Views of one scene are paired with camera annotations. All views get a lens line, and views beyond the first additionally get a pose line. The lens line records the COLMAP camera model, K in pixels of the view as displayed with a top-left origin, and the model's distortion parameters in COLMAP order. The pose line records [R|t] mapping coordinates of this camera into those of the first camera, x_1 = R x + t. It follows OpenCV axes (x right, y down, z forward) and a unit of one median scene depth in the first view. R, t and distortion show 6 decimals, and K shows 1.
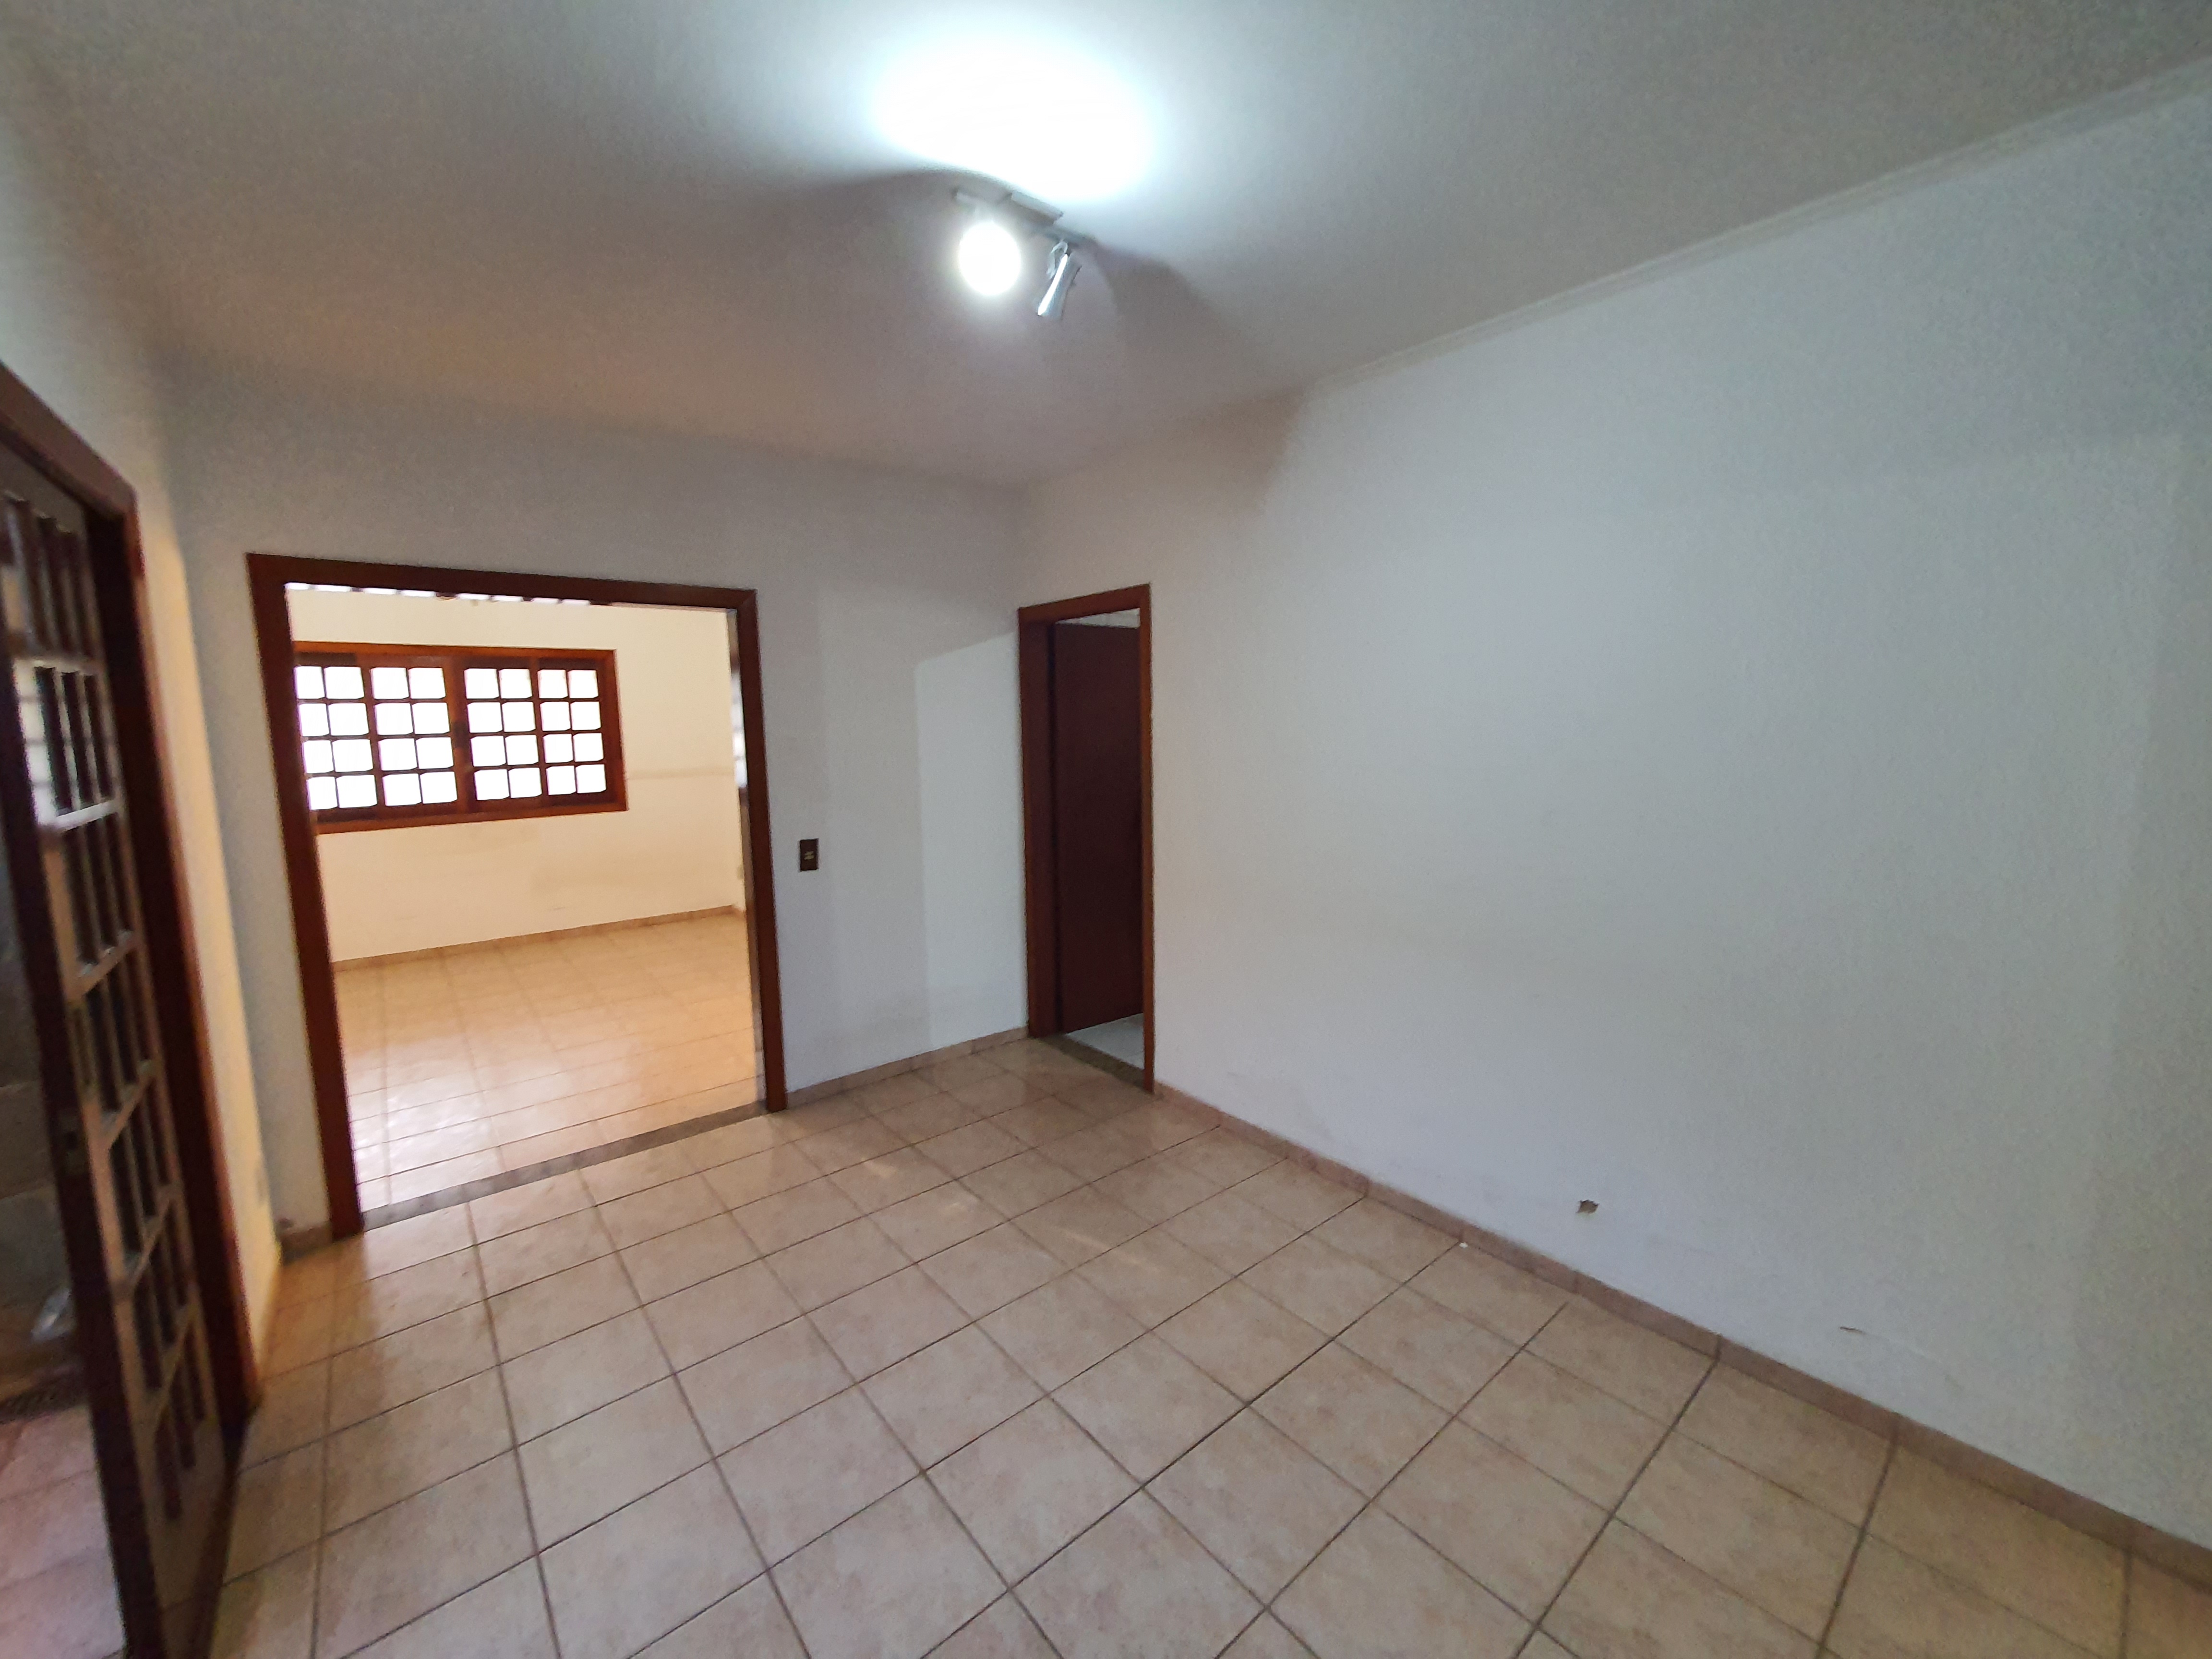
lens RADIAL K [[885.5, 0, 1098.0], [0, 885.5, 815.0], [0, 0, 1]] dist [0.007383, -0.000957]
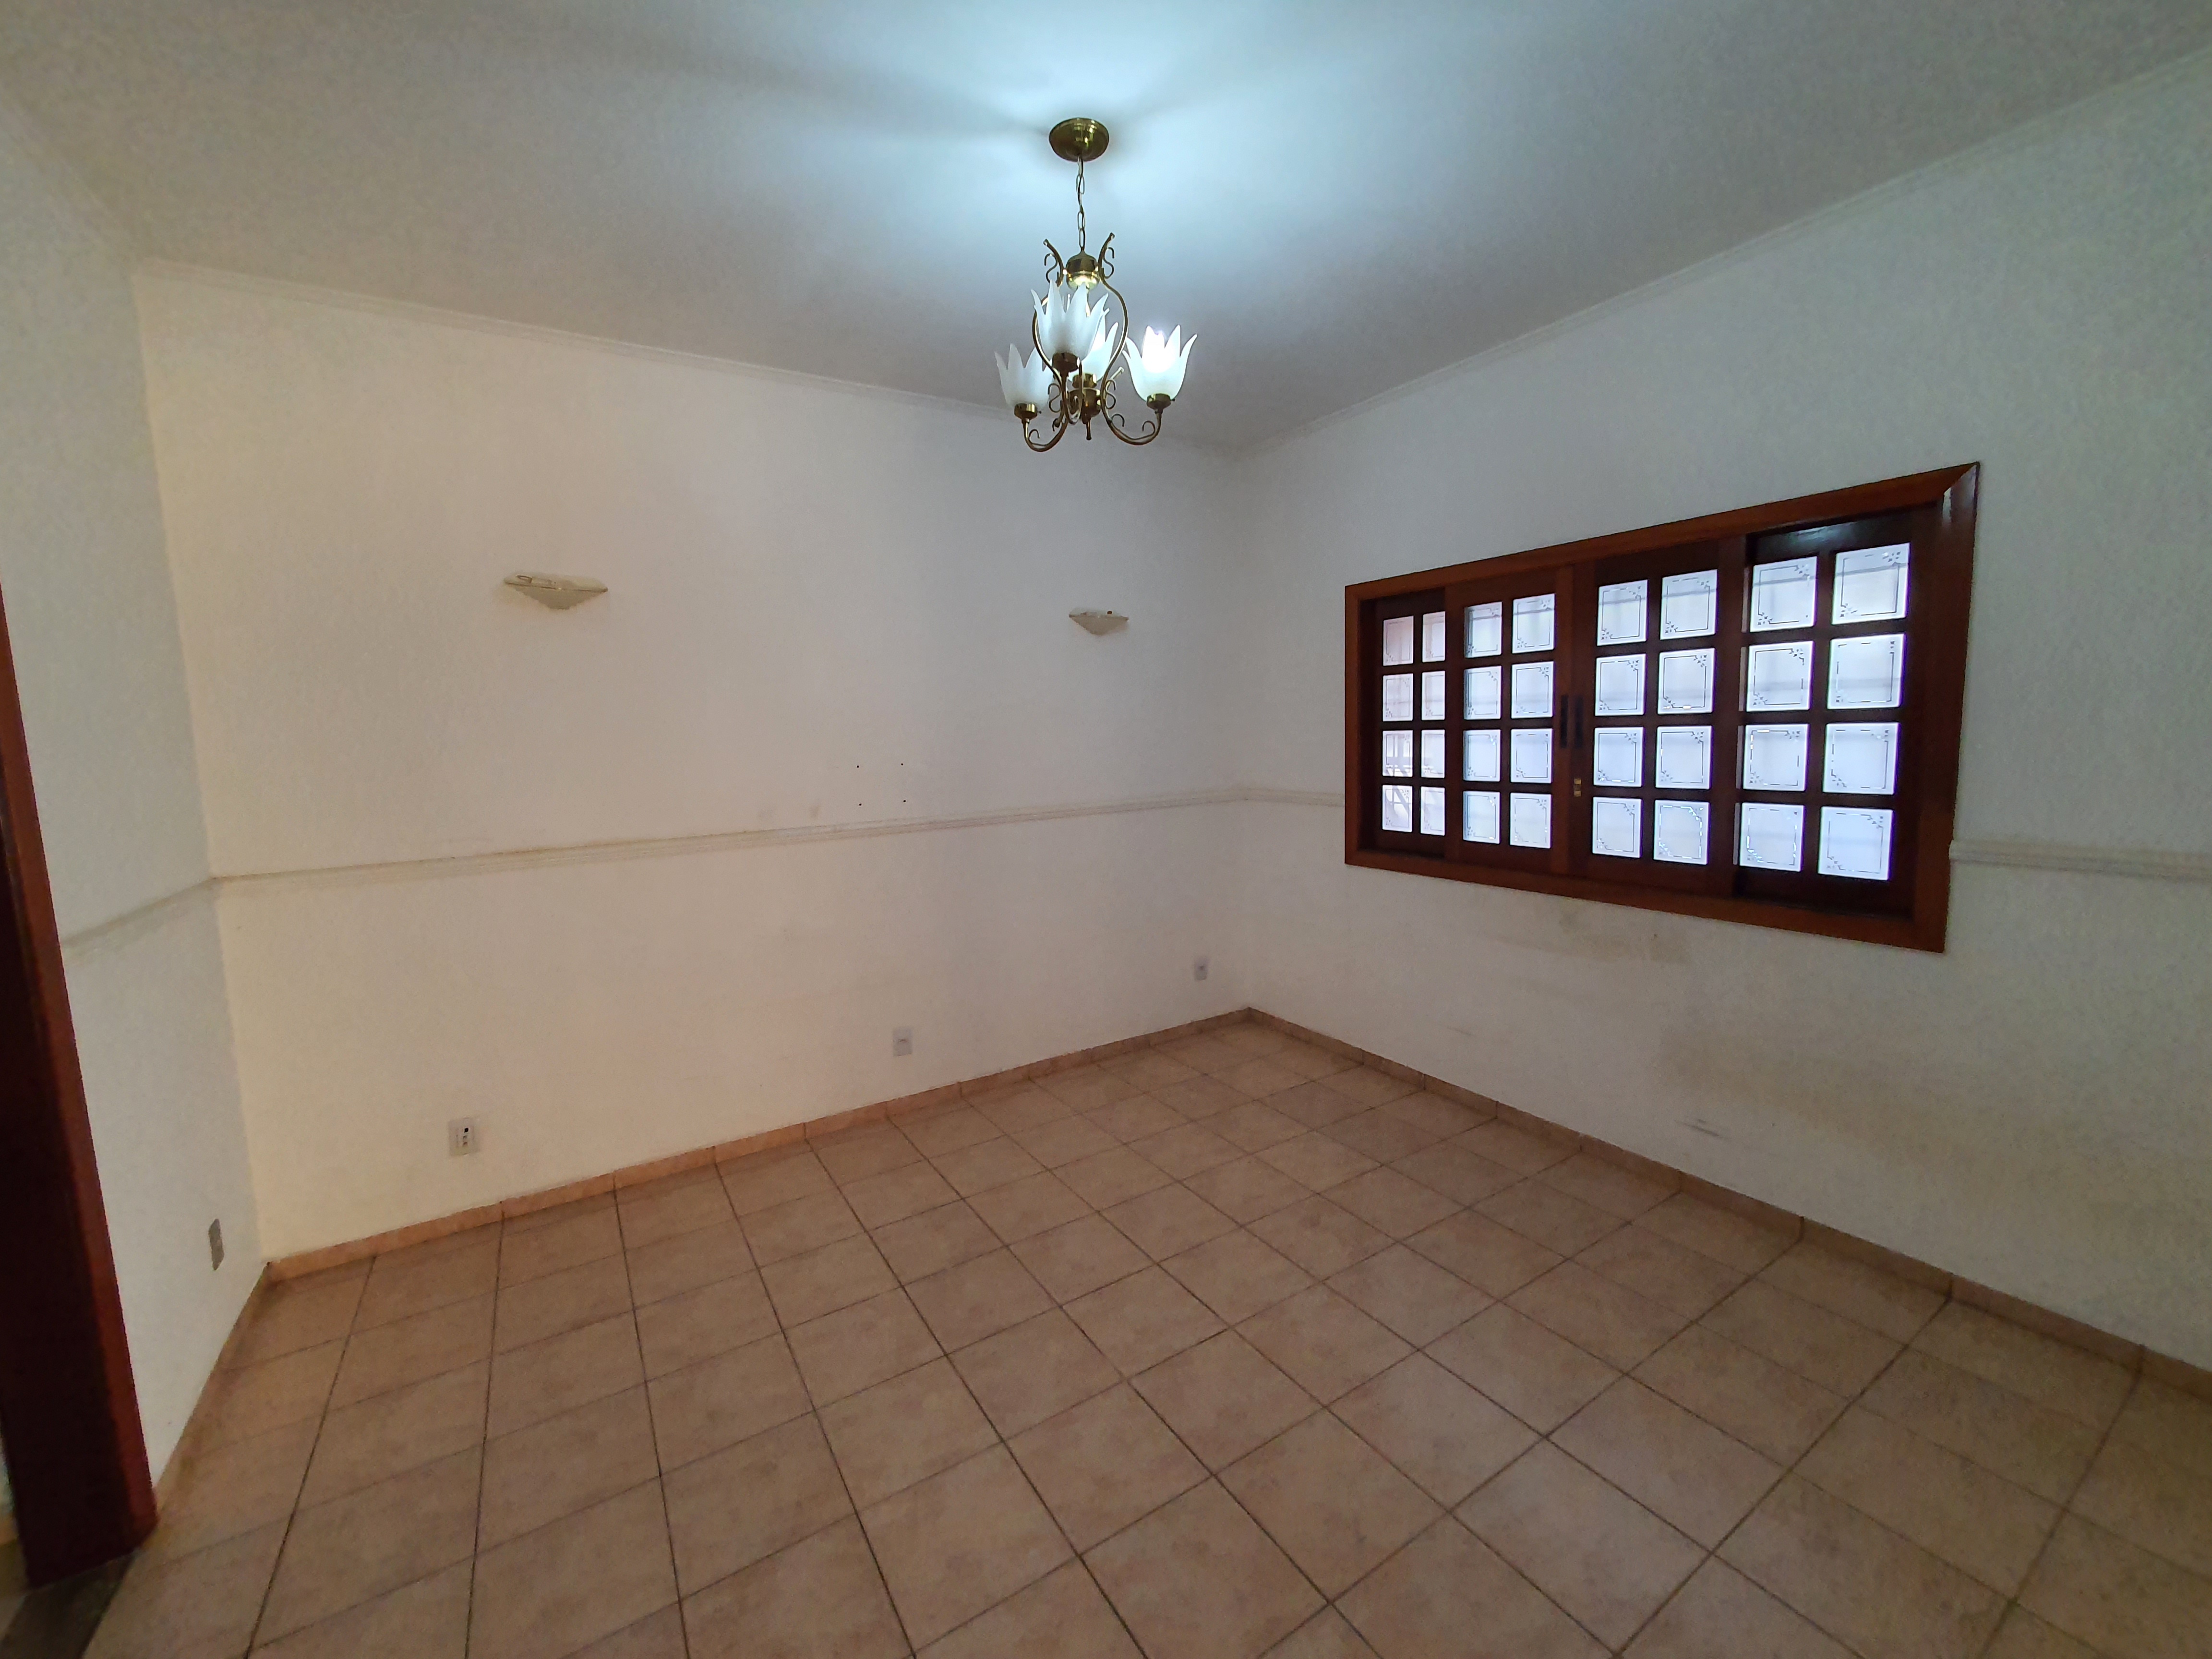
lens RADIAL K [[885.5, 0, 1093.4], [0, 885.5, 818.8], [0, 0, 1]] dist [0.007383, -0.000957]
pose [[-0.128571, 0.126965, -0.983539, -0.174907], [-0.080855, 0.987127, 0.137998, -0.080073], [0.988399, 0.097267, -0.116650, 0.762307]]
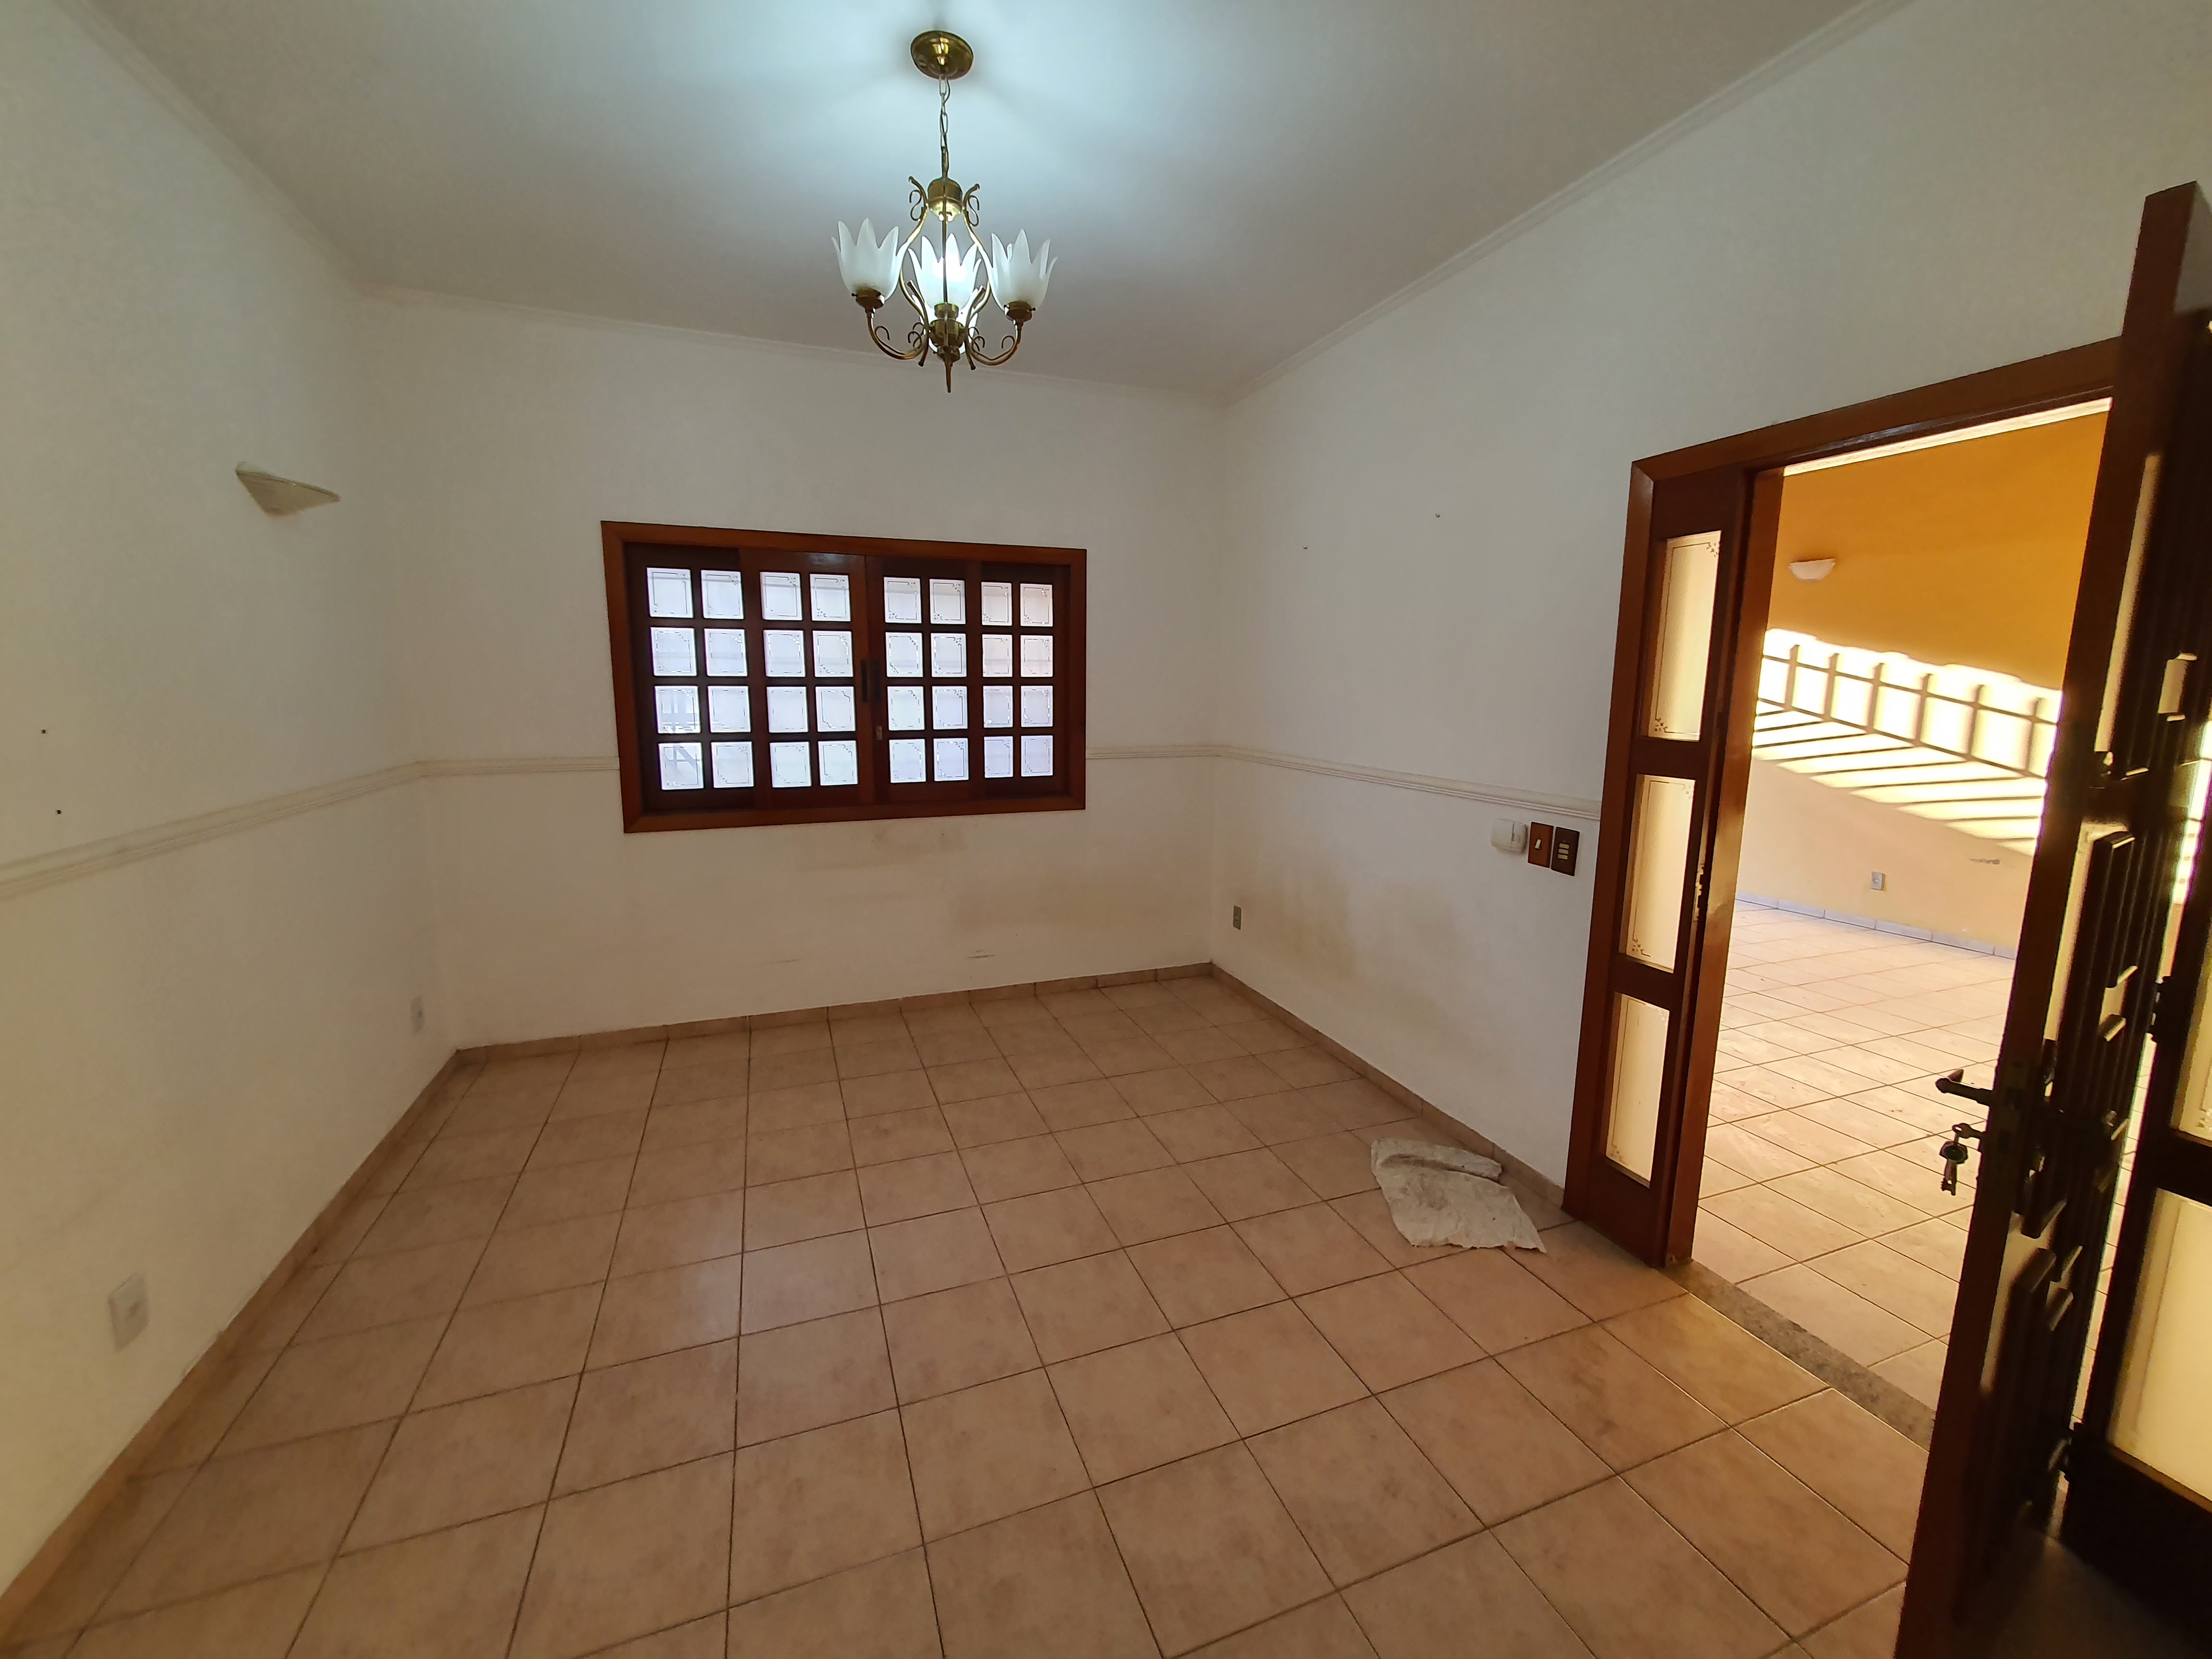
lens RADIAL K [[885.5, 0, 1101.9], [0, 885.5, 818.5], [0, 0, 1]] dist [0.007383, -0.000957]
pose [[0.948263, 0.072460, -0.309108, -0.343220], [-0.059070, 0.996874, 0.052472, -0.034166], [0.311944, -0.031498, 0.949578, 0.429211]]
